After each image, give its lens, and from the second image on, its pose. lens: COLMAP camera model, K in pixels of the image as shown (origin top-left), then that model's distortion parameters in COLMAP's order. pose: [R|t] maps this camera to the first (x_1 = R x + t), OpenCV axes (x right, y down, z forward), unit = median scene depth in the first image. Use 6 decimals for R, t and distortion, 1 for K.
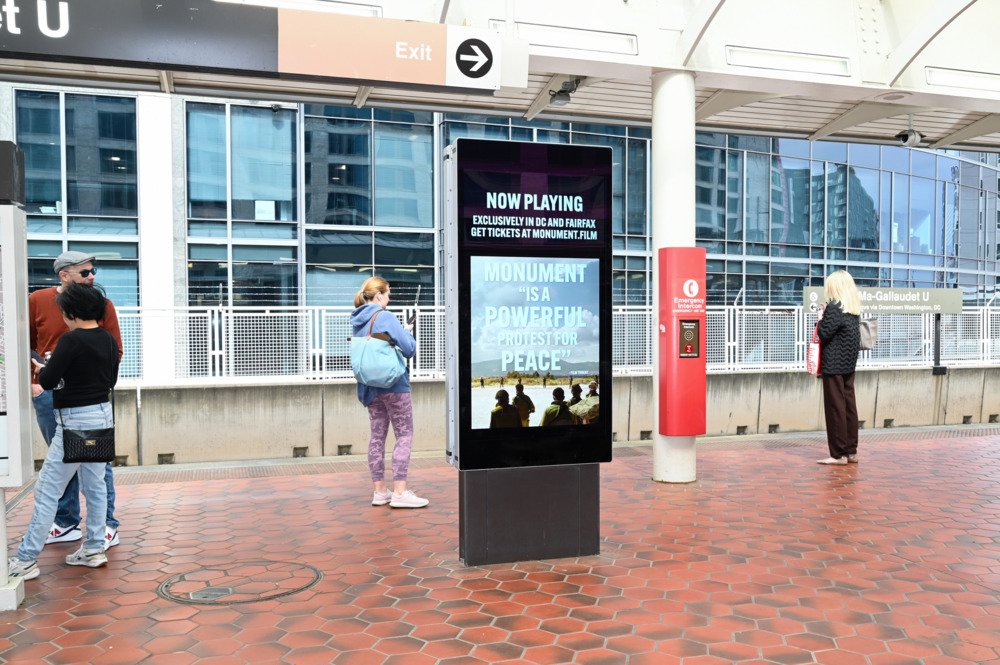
lens RADIAL K [[839.2, 0, 501.4], [0, 839.2, 335.1], [0, 0, 1]] dist [0.002466, 0.001052]
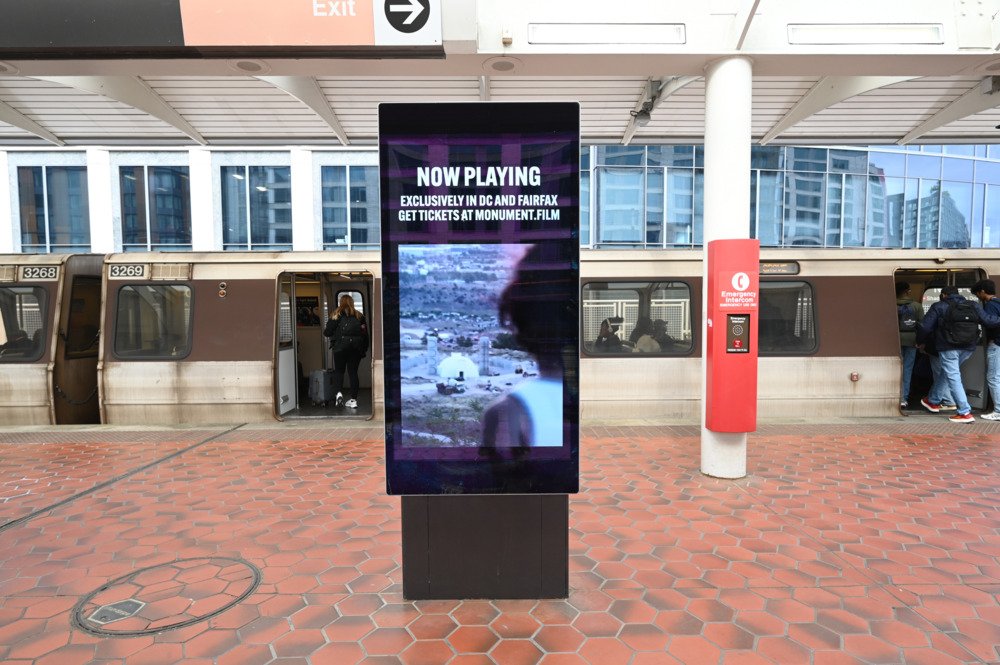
lens RADIAL K [[543.1, 0, 498.3], [0, 543.1, 338.4], [0, 0, 1]] dist [-0.003696, 0.000519]
pose [[0.958253, 0.012159, -0.285664, 0.211381], [-0.001658, 0.999315, 0.036973, -0.019823], [0.285918, -0.034955, 0.957616, 0.490012]]
